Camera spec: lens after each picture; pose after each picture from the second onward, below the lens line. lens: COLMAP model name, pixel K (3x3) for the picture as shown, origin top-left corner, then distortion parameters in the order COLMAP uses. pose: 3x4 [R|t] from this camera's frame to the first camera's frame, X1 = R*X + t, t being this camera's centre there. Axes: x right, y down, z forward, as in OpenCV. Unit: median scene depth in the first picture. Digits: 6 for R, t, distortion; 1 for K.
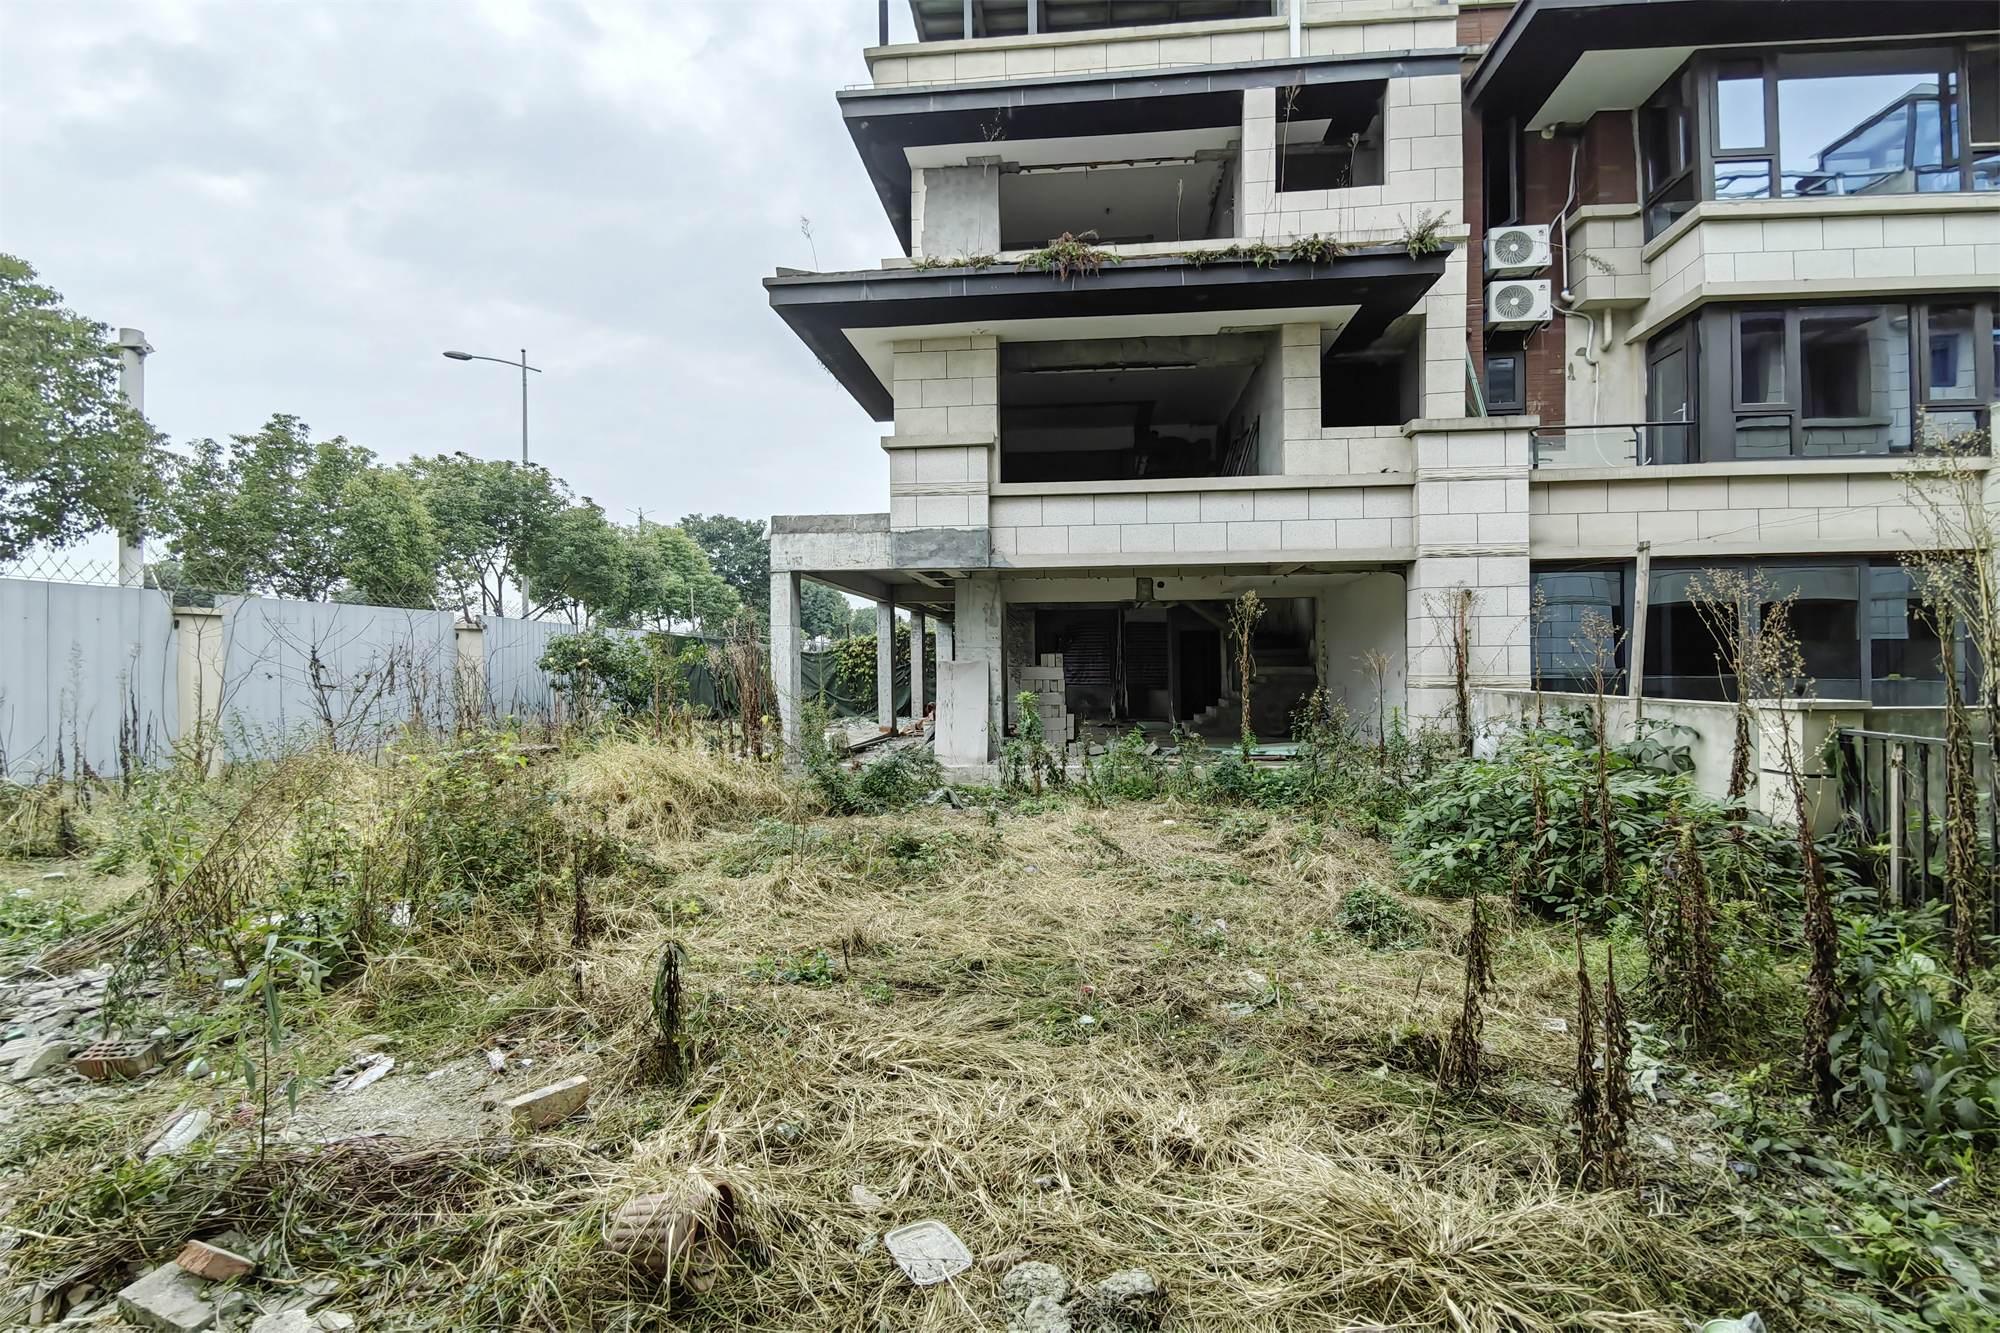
lens RADIAL K [[980.9, 0, 1000.0], [0, 980.9, 666.5], [0, 0, 1]] dist [-0.000398, -0.000011]
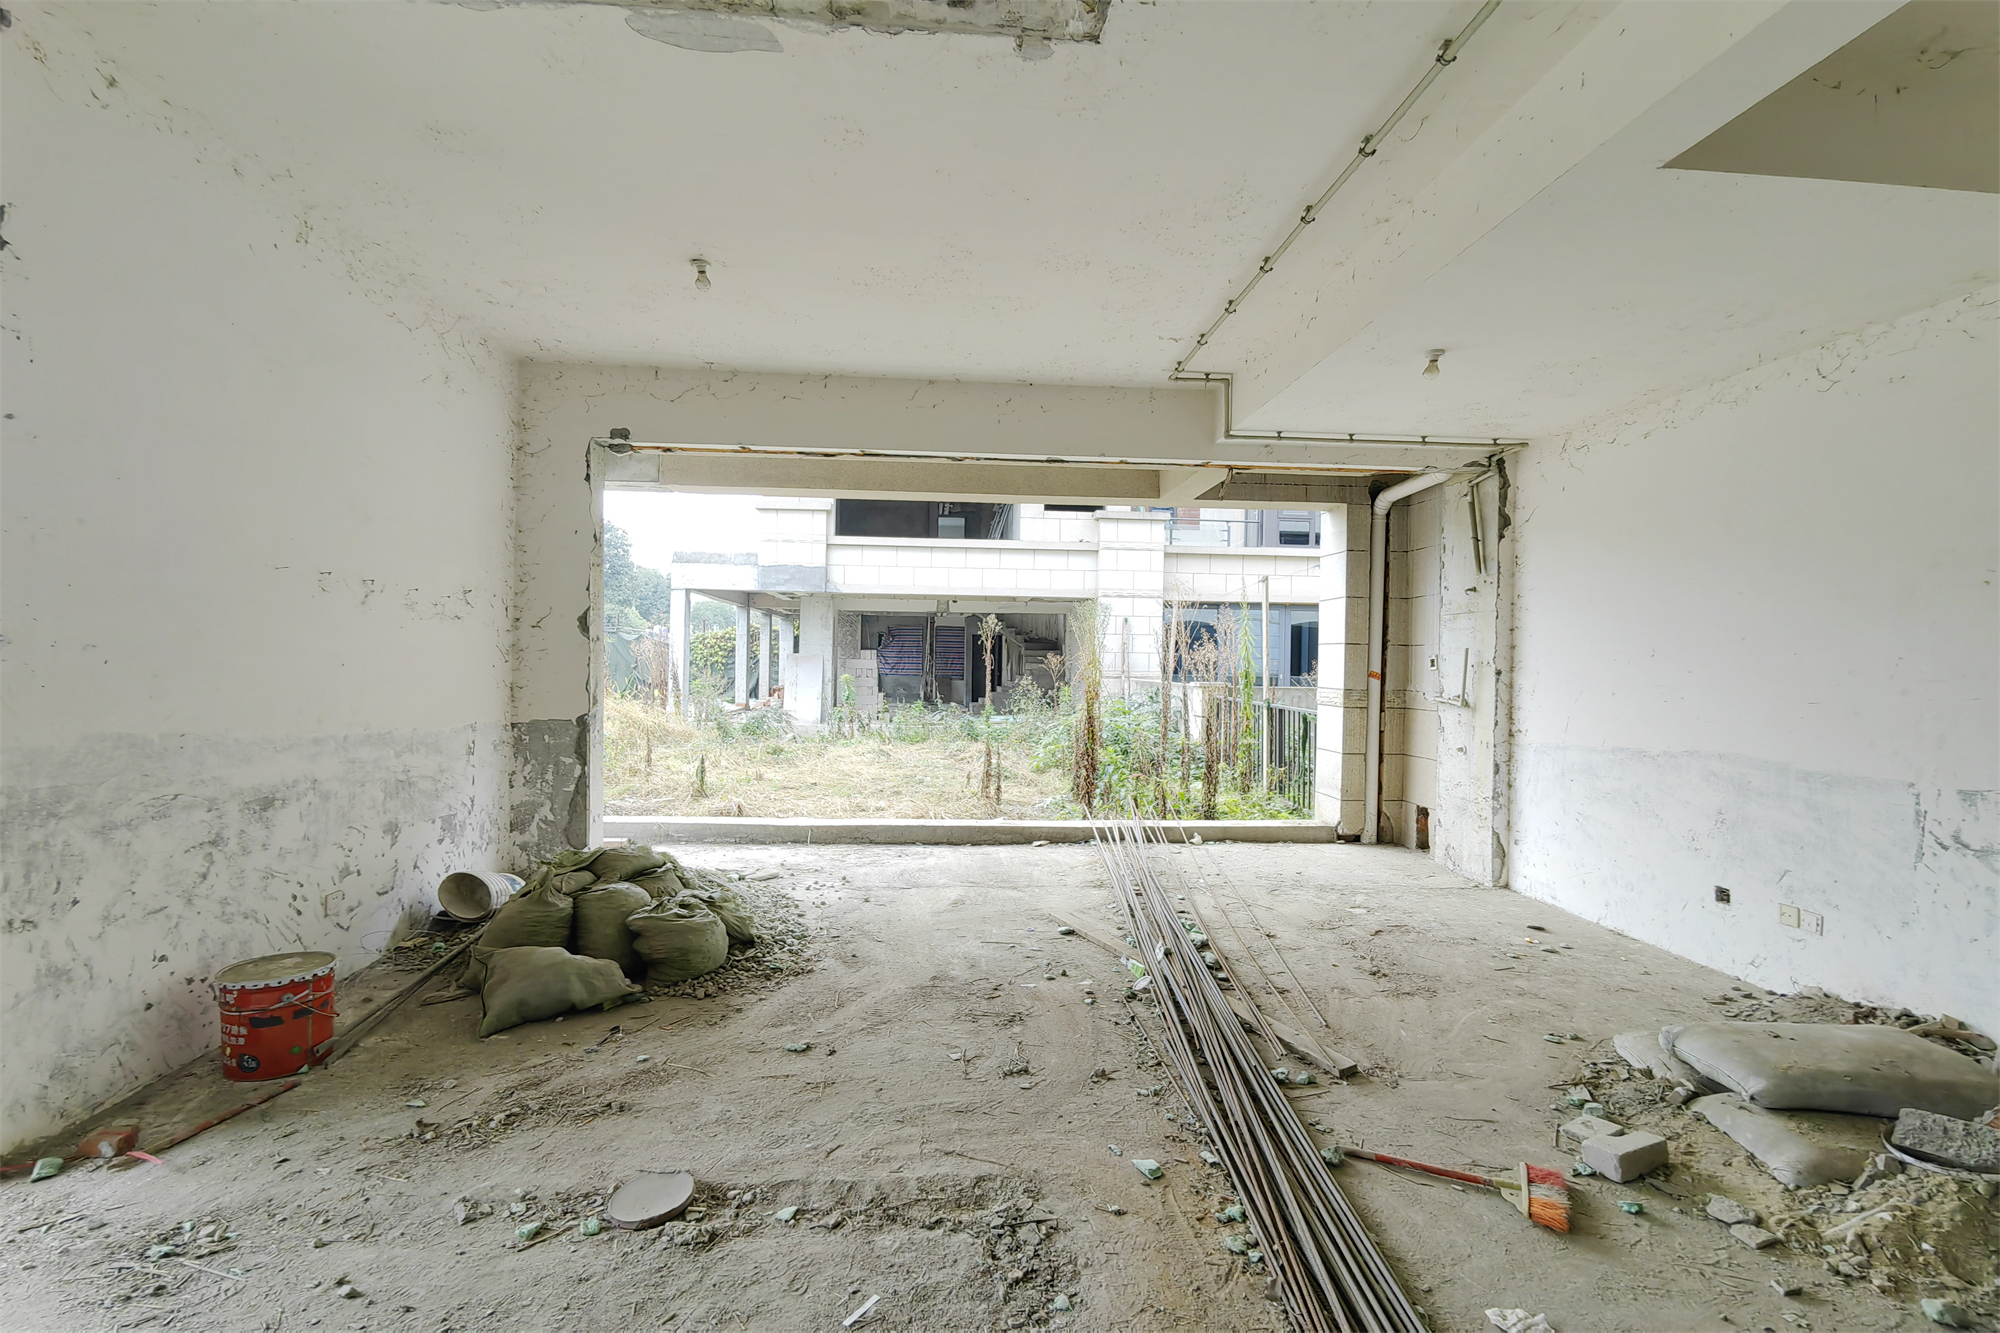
lens RADIAL K [[980.9, 0, 1000.0], [0, 980.9, 666.5], [0, 0, 1]] dist [-0.000398, -0.000011]
pose [[0.985997, 0.025823, 0.164753, 0.008292], [-0.026593, 0.999643, 0.002466, 0.002011], [-0.164631, -0.006813, 0.986332, -0.521854]]
